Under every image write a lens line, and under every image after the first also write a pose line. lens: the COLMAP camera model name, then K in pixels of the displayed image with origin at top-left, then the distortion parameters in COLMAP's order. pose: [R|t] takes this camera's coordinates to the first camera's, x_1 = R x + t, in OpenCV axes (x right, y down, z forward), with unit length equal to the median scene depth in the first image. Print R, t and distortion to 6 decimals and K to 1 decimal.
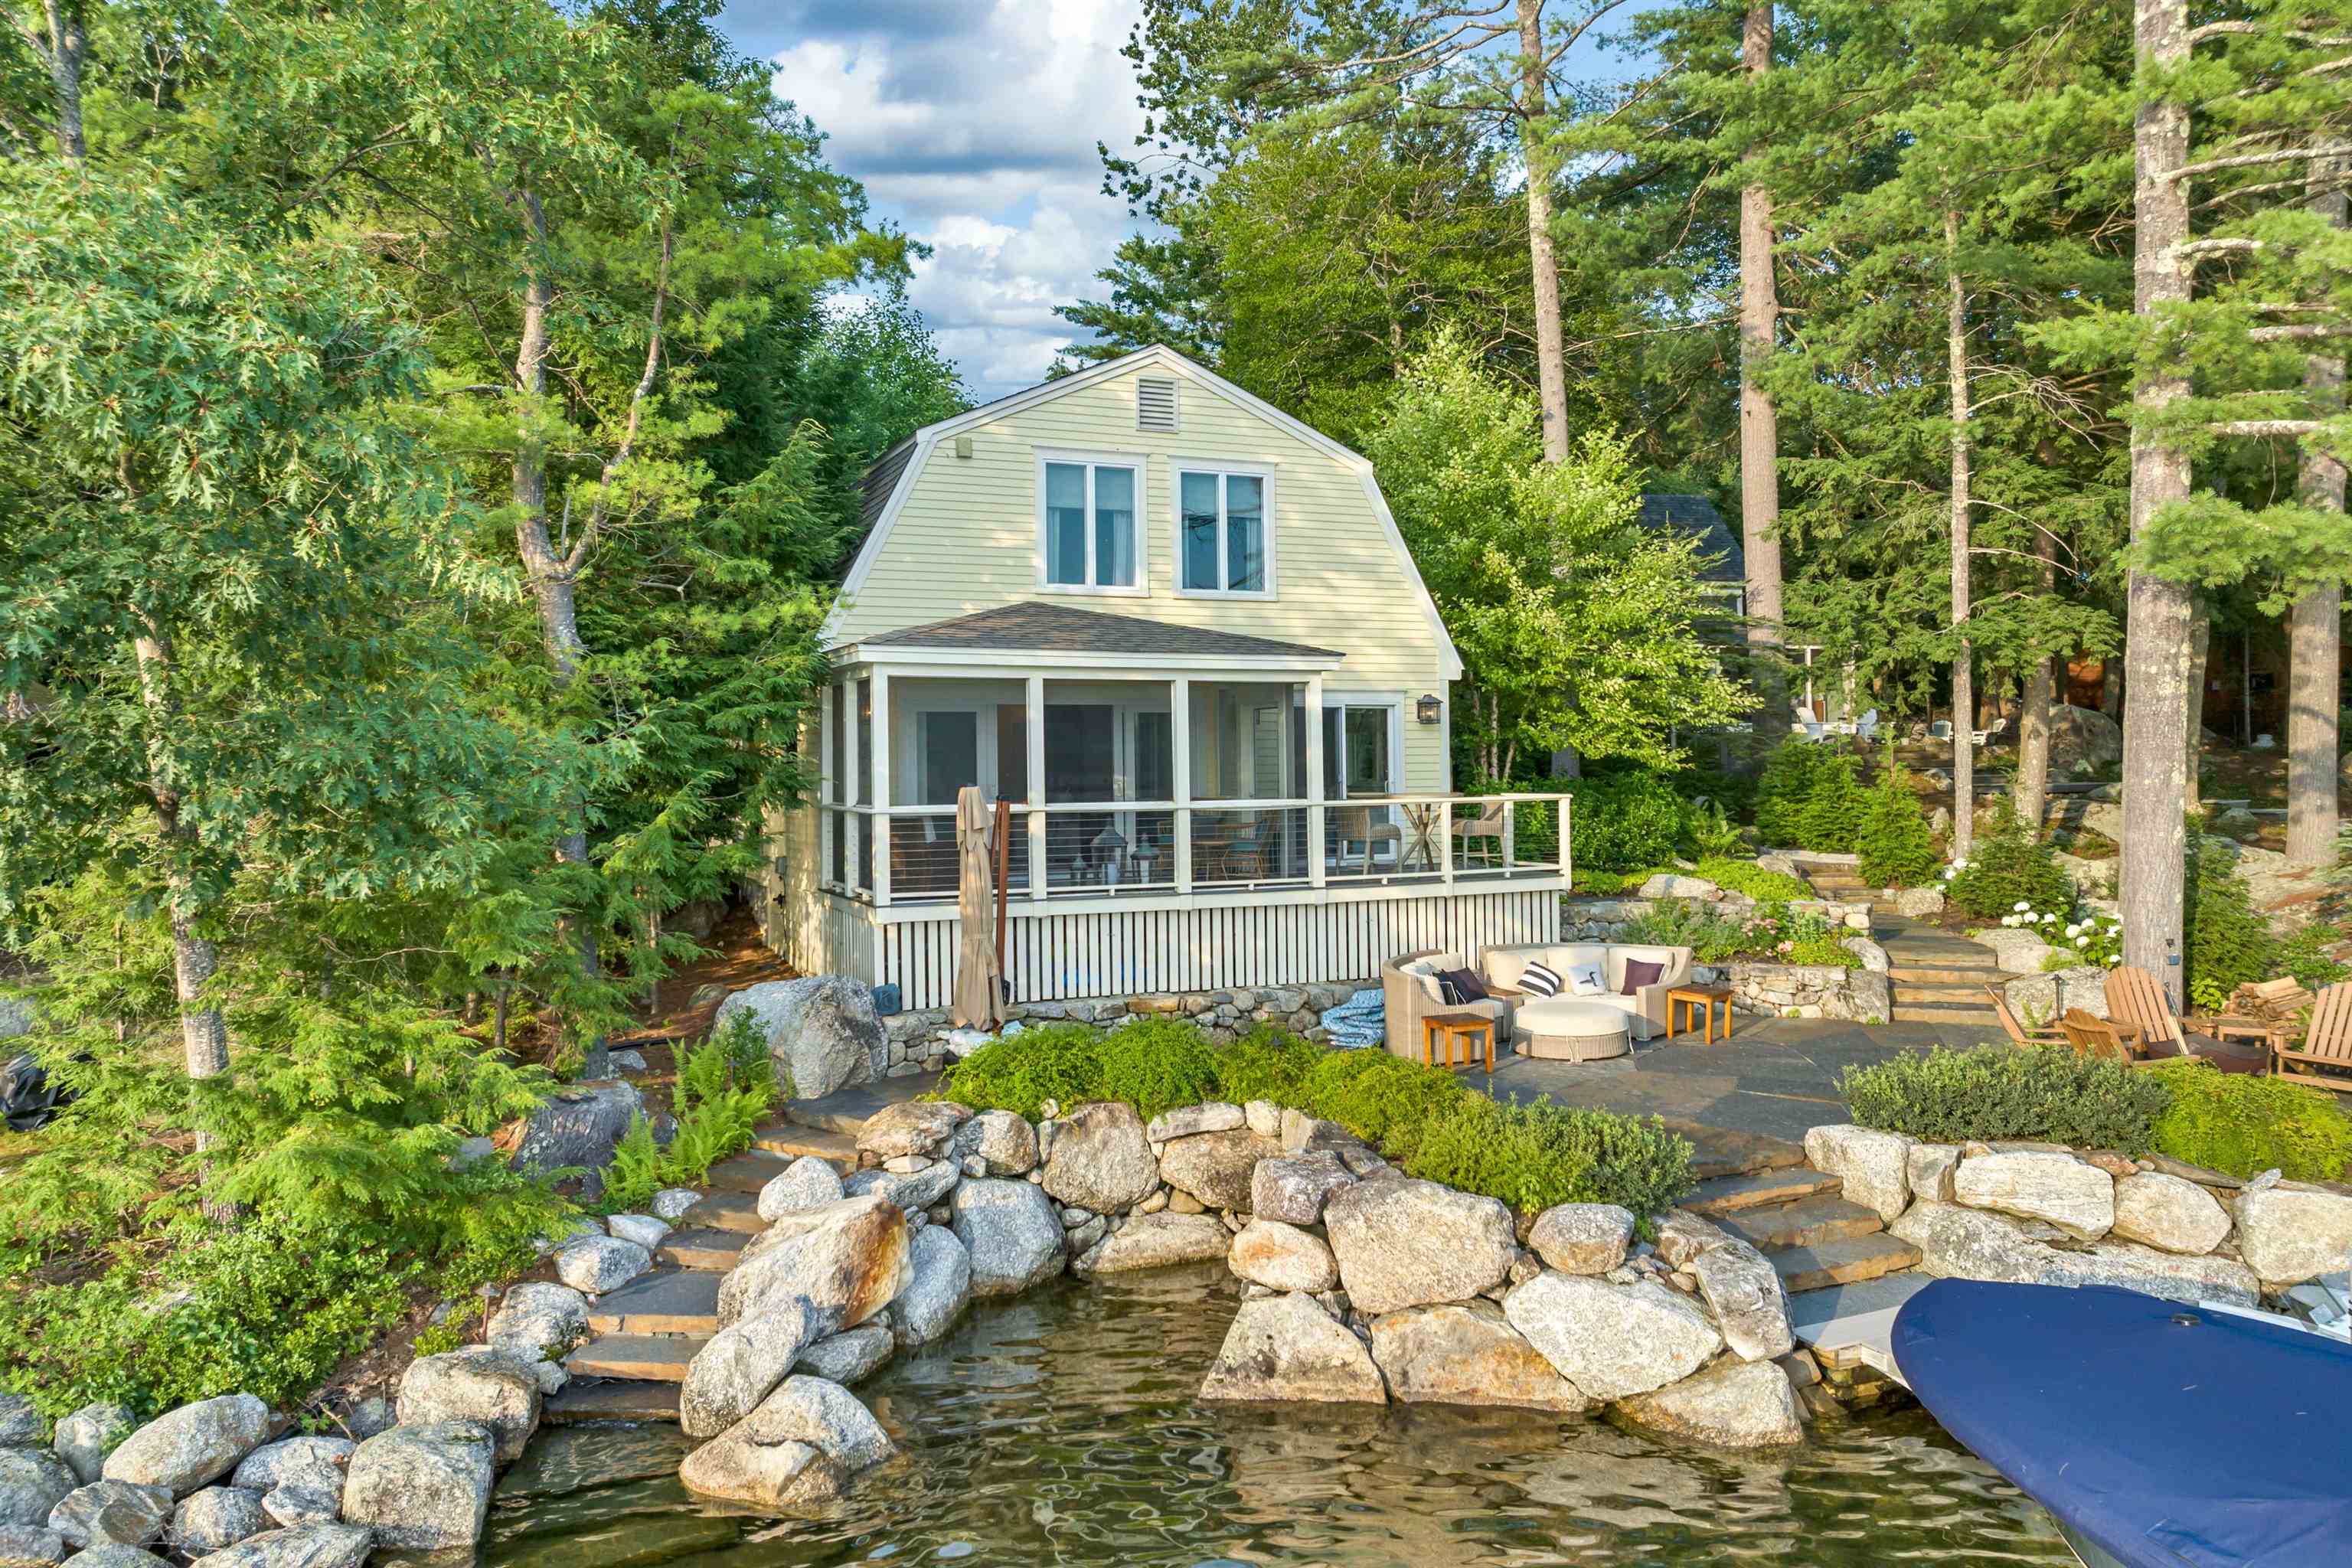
lens RADIAL K [[1697.4, 0, 1182.8], [0, 1697.4, 741.0], [0, 0, 1]] dist [-0.028473, -0.002140]
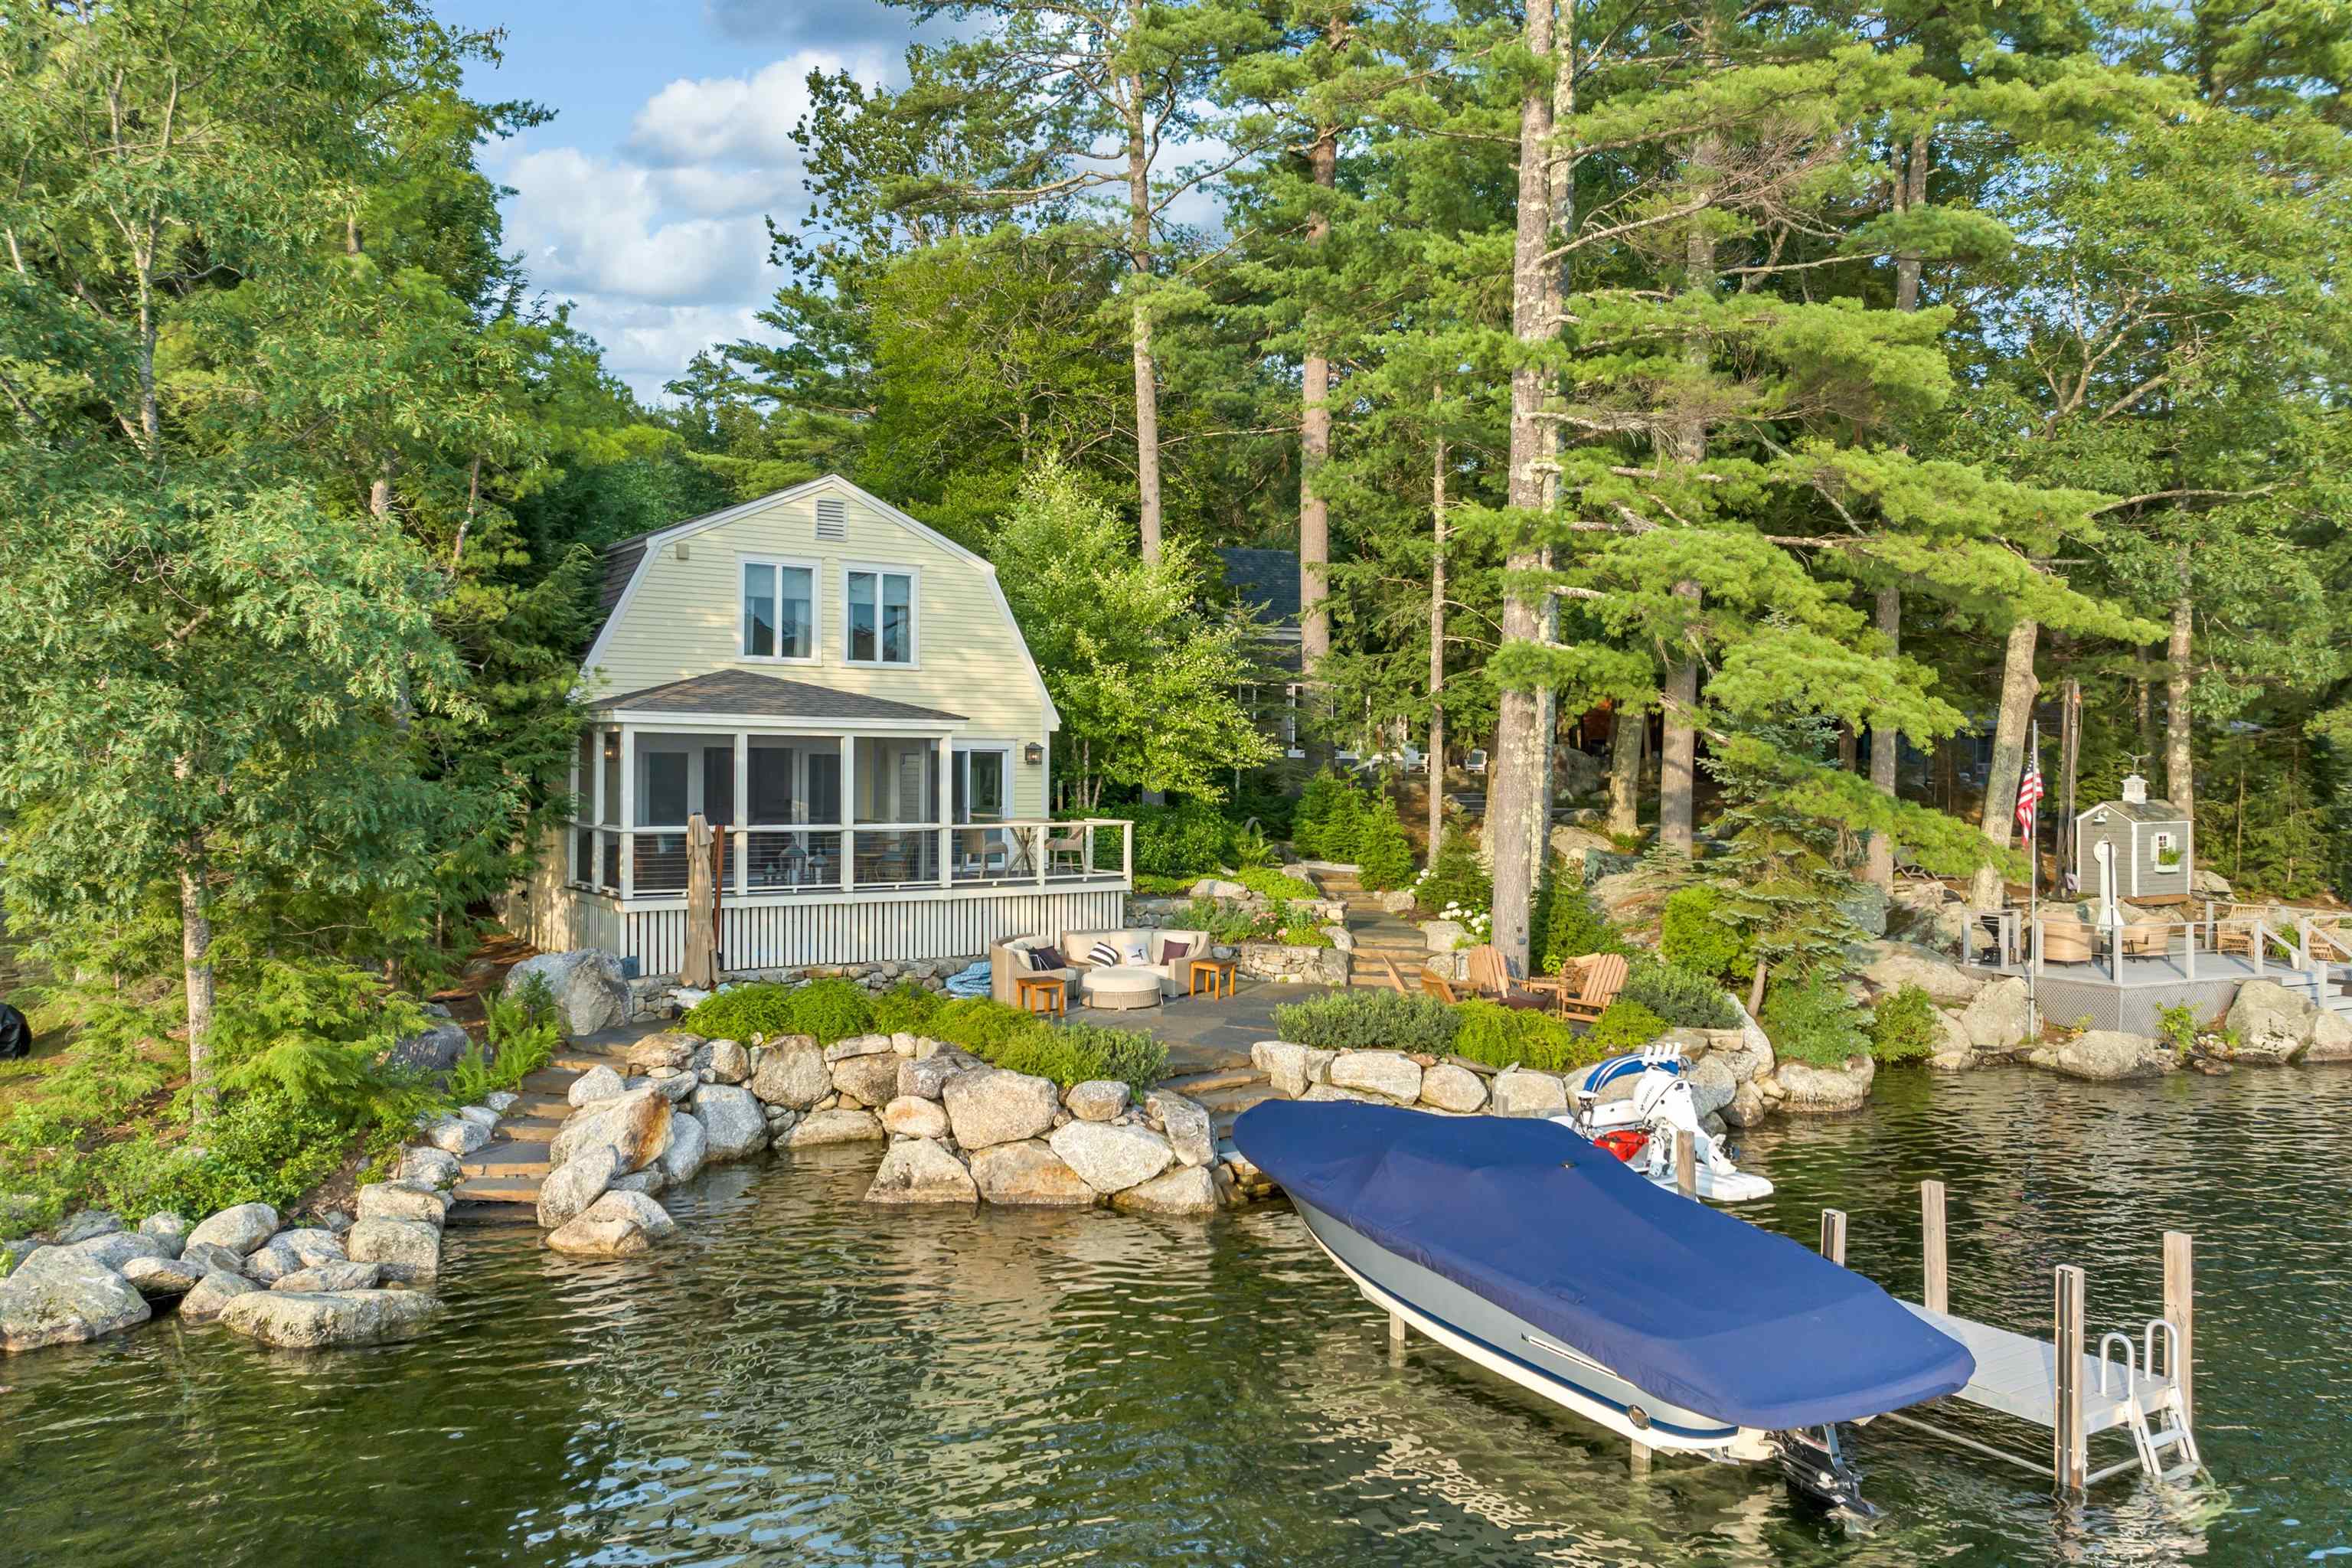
lens RADIAL K [[1744.1, 0, 1135.5], [0, 1744.1, 757.7], [0, 0, 1]] dist [-0.025738, -0.002307]
pose [[0.983200, 0.019585, 0.181479, -0.027908], [-0.021974, 0.999696, 0.011159, -0.038973], [-0.181205, -0.014960, 0.983332, -0.422931]]
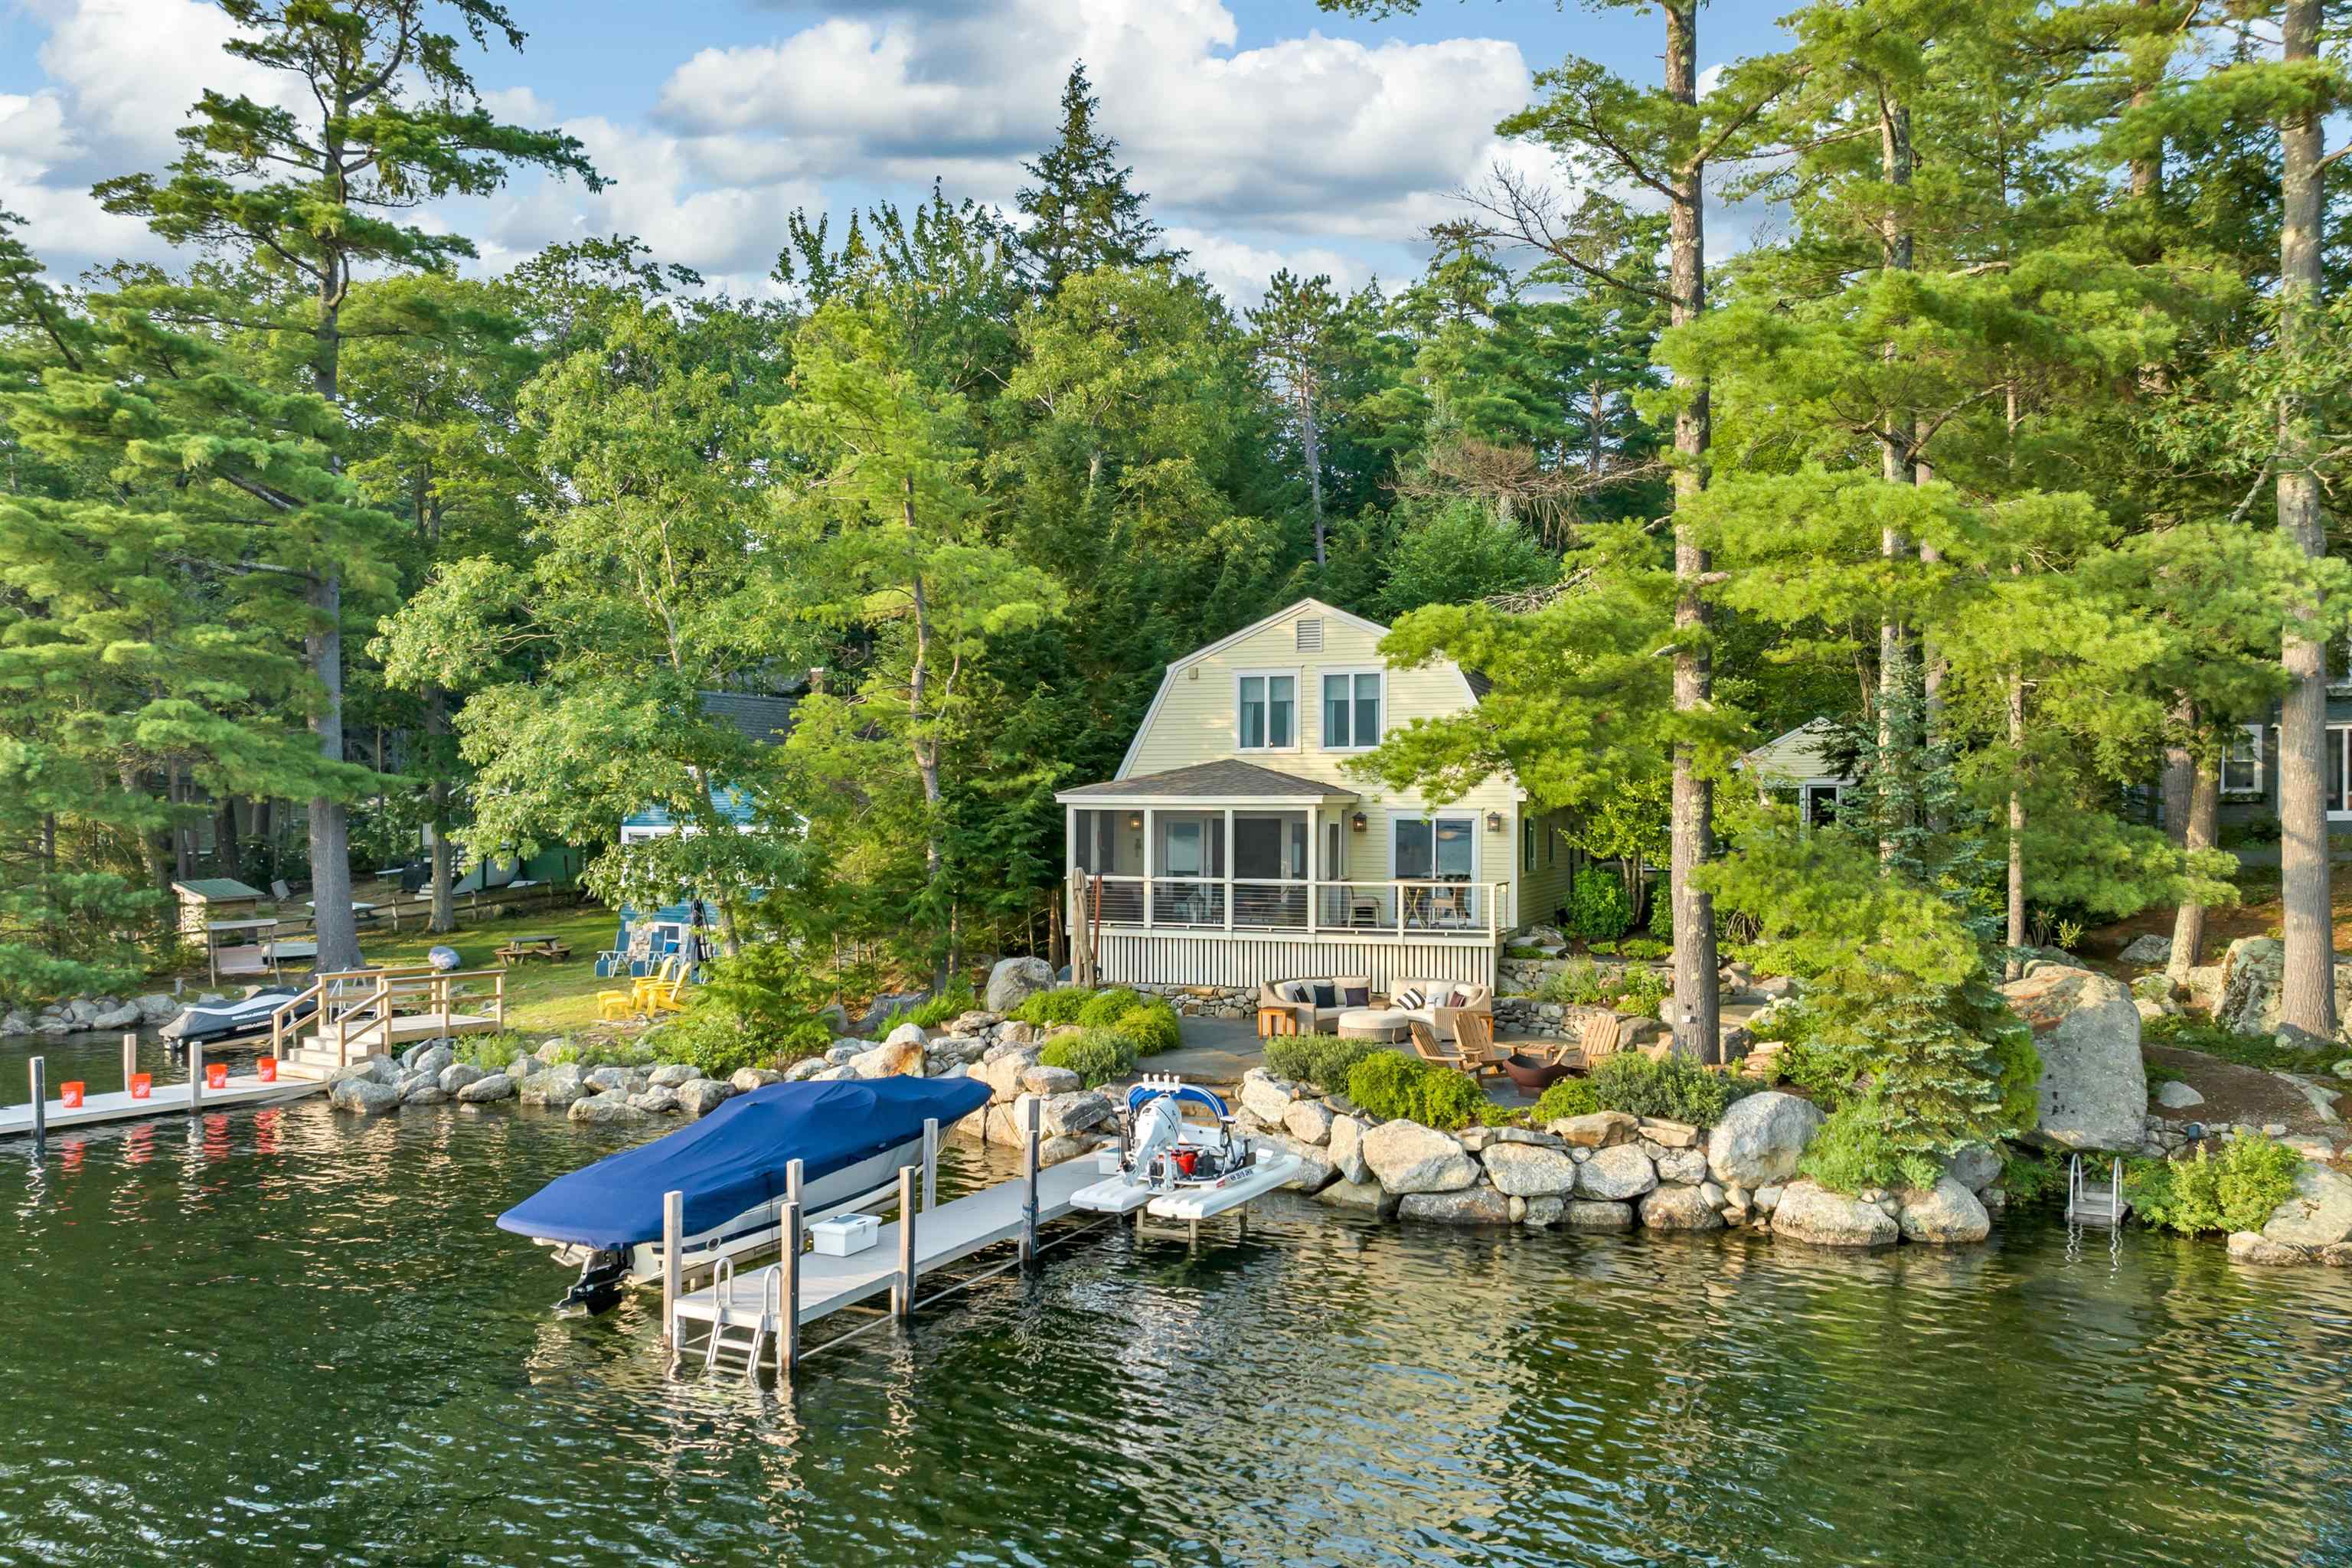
lens RADIAL K [[1744.1, 0, 1135.5], [0, 1744.1, 757.7], [0, 0, 1]] dist [-0.025738, -0.002307]
pose [[0.695916, -0.009843, -0.718056, 1.227964], [-0.000597, 0.999898, -0.014284, -0.063675], [0.718123, 0.010369, 0.695839, -0.331010]]
